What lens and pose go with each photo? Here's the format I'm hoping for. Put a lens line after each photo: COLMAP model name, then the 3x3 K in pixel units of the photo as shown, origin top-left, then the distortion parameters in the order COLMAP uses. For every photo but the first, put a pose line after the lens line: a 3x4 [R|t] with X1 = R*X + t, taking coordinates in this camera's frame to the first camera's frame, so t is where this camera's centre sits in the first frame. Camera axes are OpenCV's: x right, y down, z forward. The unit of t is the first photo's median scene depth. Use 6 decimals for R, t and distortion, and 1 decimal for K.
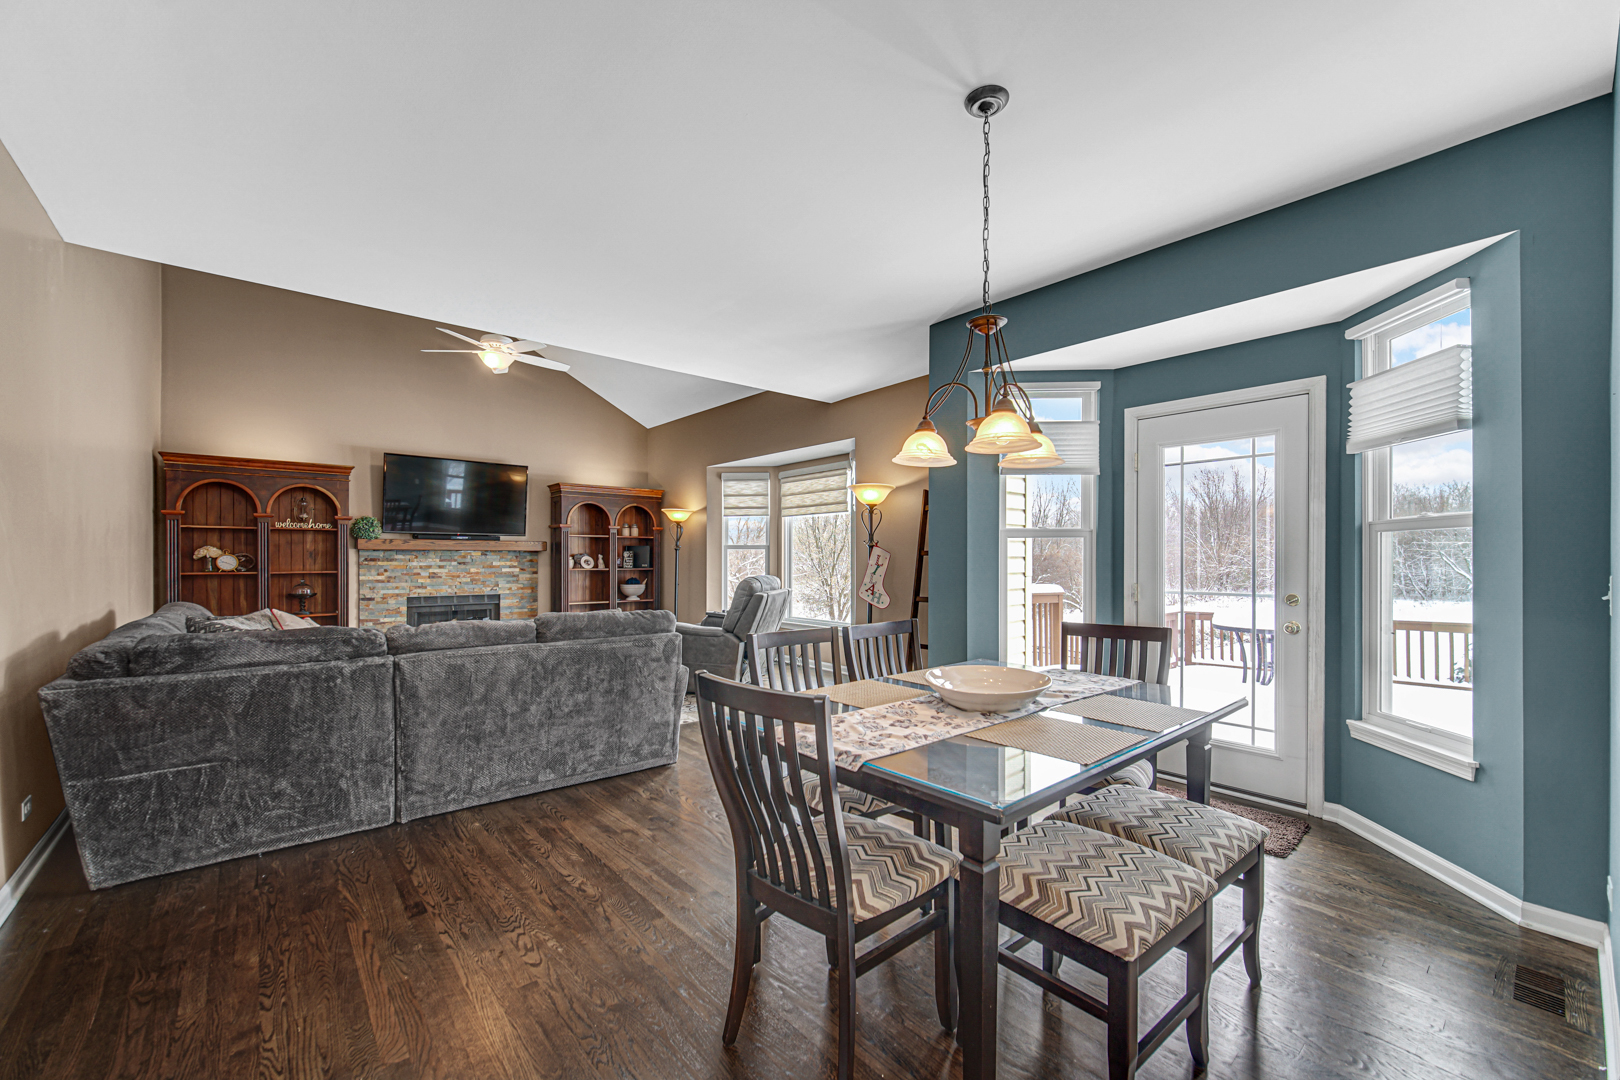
lens RADIAL K [[644.6, 0, 804.0], [0, 644.6, 556.0], [0, 0, 1]] dist [-0.000225, 0.000357]
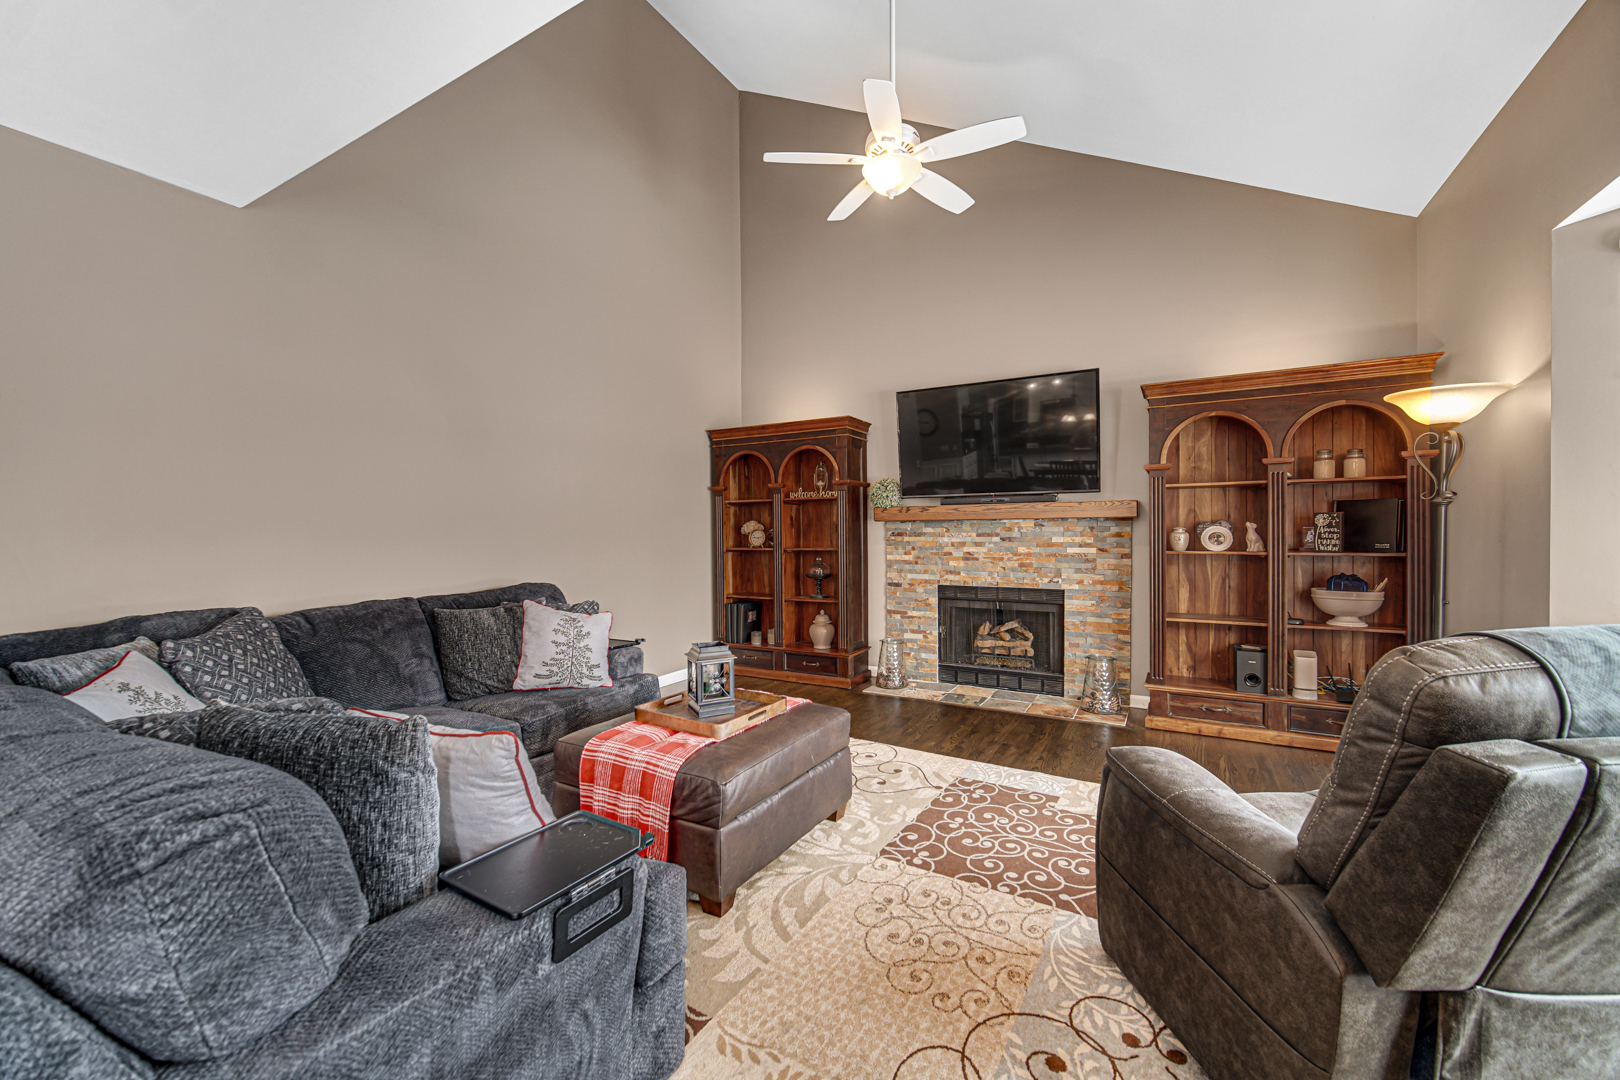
lens RADIAL K [[644.6, 0, 806.5], [0, 644.6, 536.6], [0, 0, 1]] dist [-0.000225, 0.000357]
pose [[0.332143, 0.004091, -0.943220, 0.028683], [0.012242, 0.999888, 0.008647, 0.000940], [0.943150, -0.014419, 0.332055, 0.738655]]
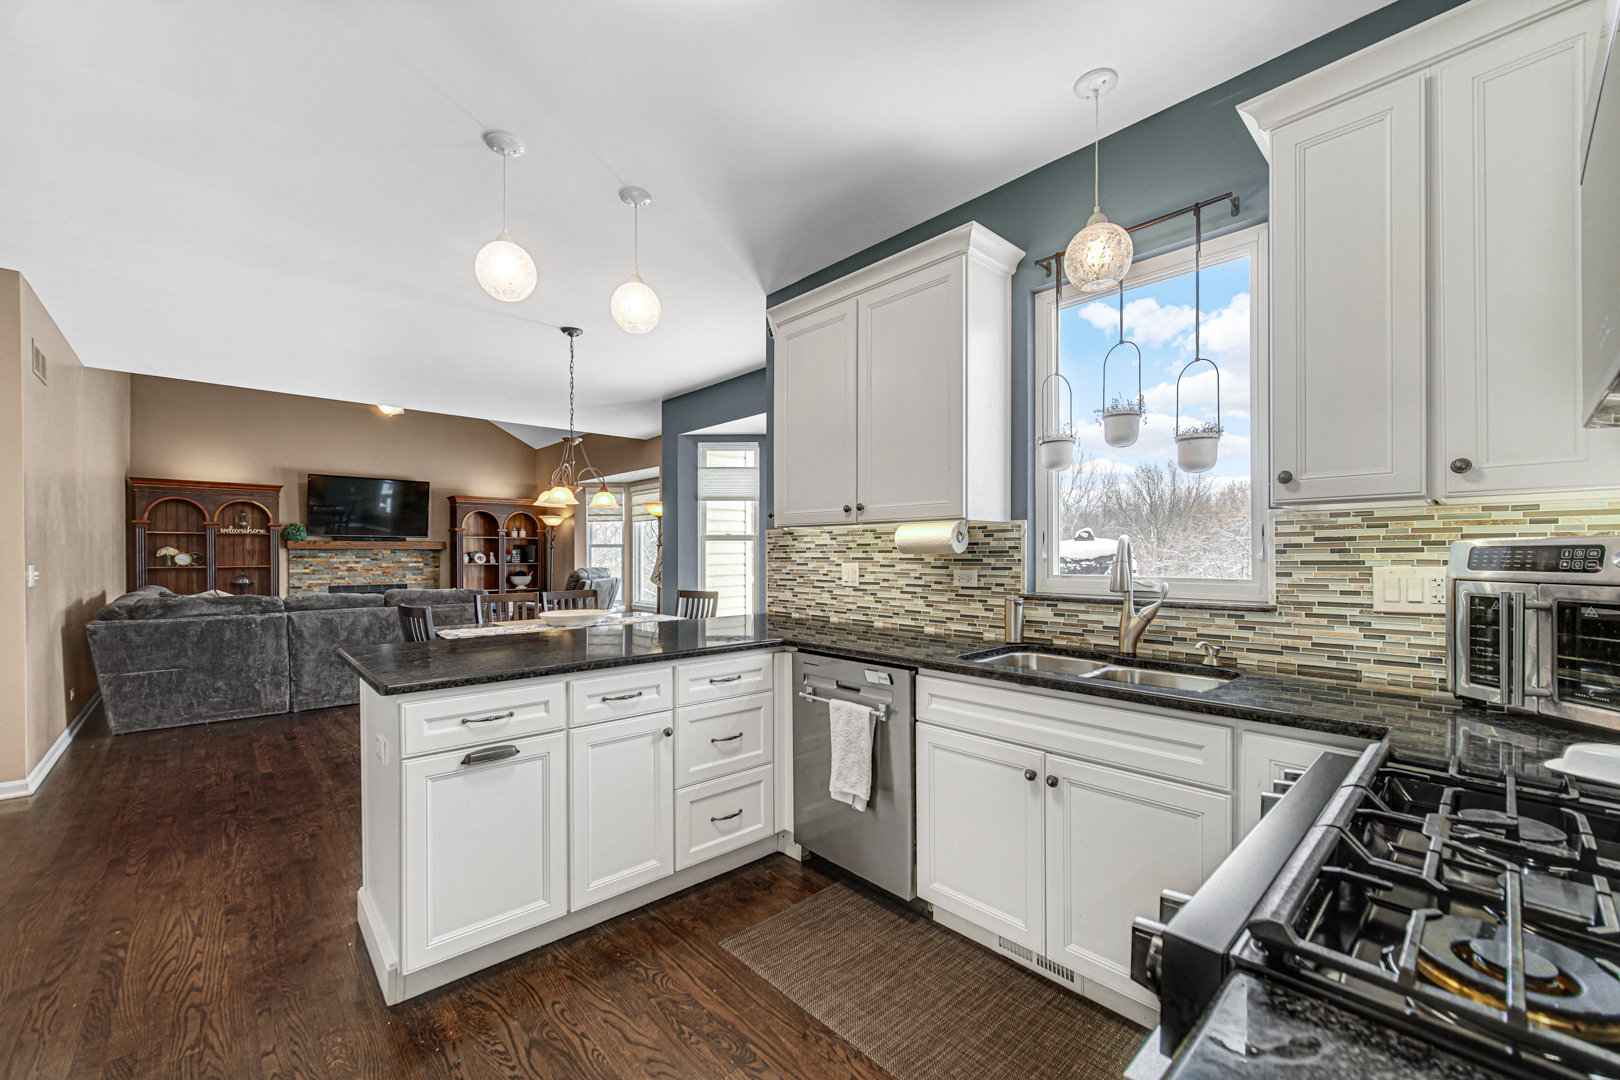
lens RADIAL K [[644.6, 0, 802.4], [0, 644.6, 553.4], [0, 0, 1]] dist [-0.000225, 0.000357]
pose [[0.999175, -0.003260, 0.040470, 0.323184], [0.003202, 0.999994, 0.001504, 0.000229], [-0.040475, -0.001373, 0.999180, -0.374408]]
